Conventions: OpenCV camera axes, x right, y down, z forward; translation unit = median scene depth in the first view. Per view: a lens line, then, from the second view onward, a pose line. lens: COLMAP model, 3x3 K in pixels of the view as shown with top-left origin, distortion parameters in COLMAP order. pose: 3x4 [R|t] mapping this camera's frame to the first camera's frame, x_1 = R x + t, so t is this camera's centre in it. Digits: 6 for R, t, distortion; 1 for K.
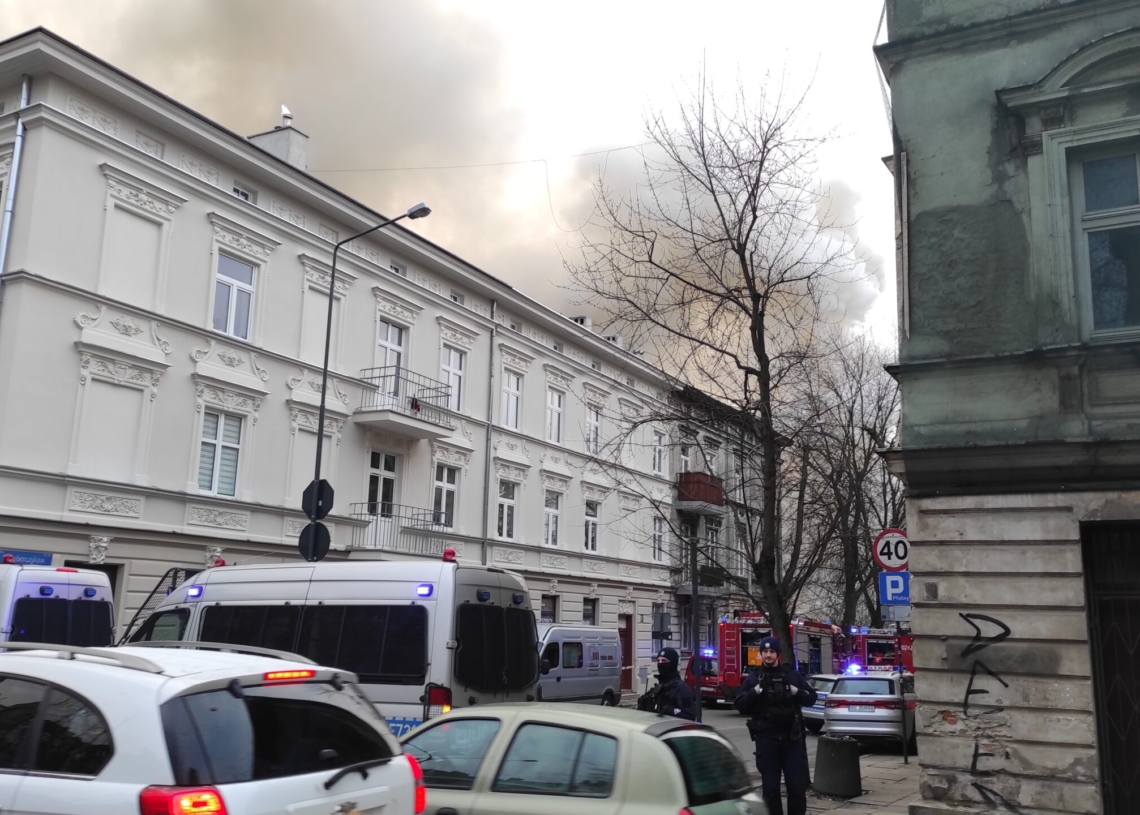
lens RADIAL K [[1051.7, 0, 564.5], [0, 1051.7, 411.1], [0, 0, 1]] dist [0.085544, -0.092370]
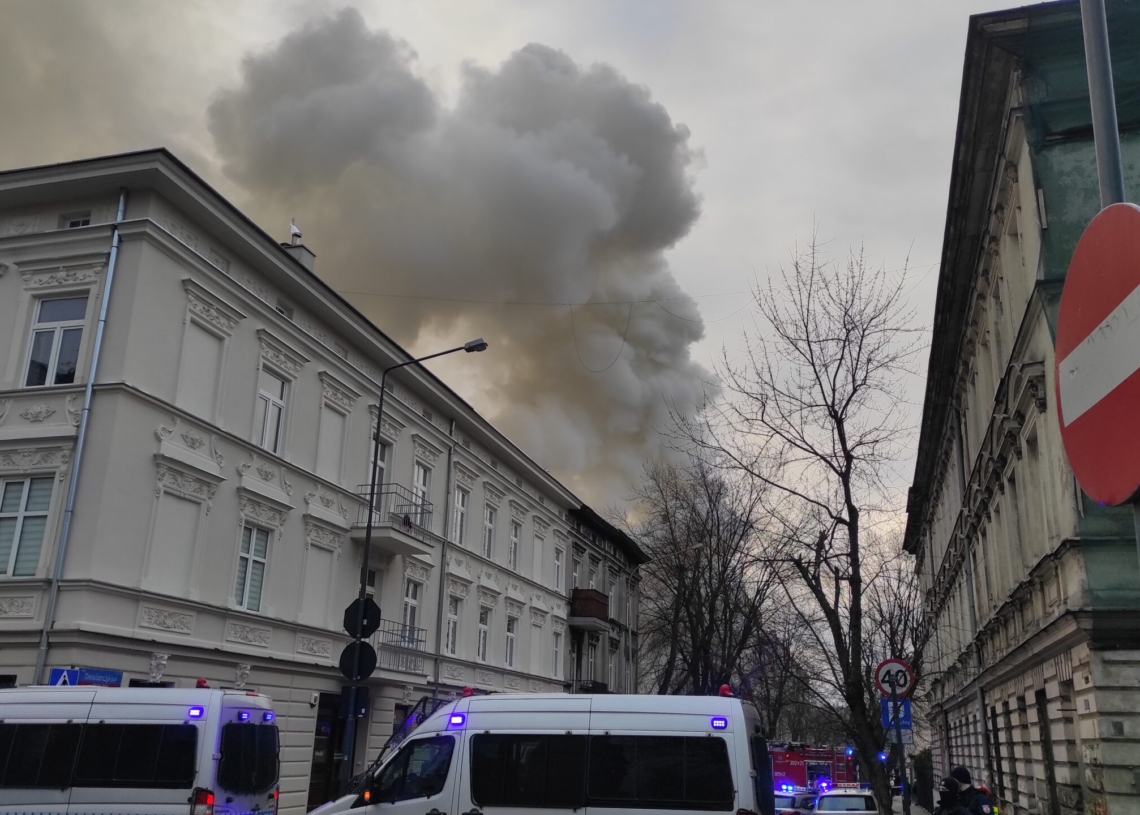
lens RADIAL K [[1051.7, 0, 564.5], [0, 1051.7, 411.1], [0, 0, 1]] dist [0.085544, -0.092370]
pose [[0.974713, 0.066528, 0.213326, -0.275040], [-0.045452, 0.993722, -0.102228, -0.018987], [-0.218788, 0.089946, 0.971618, -0.046418]]
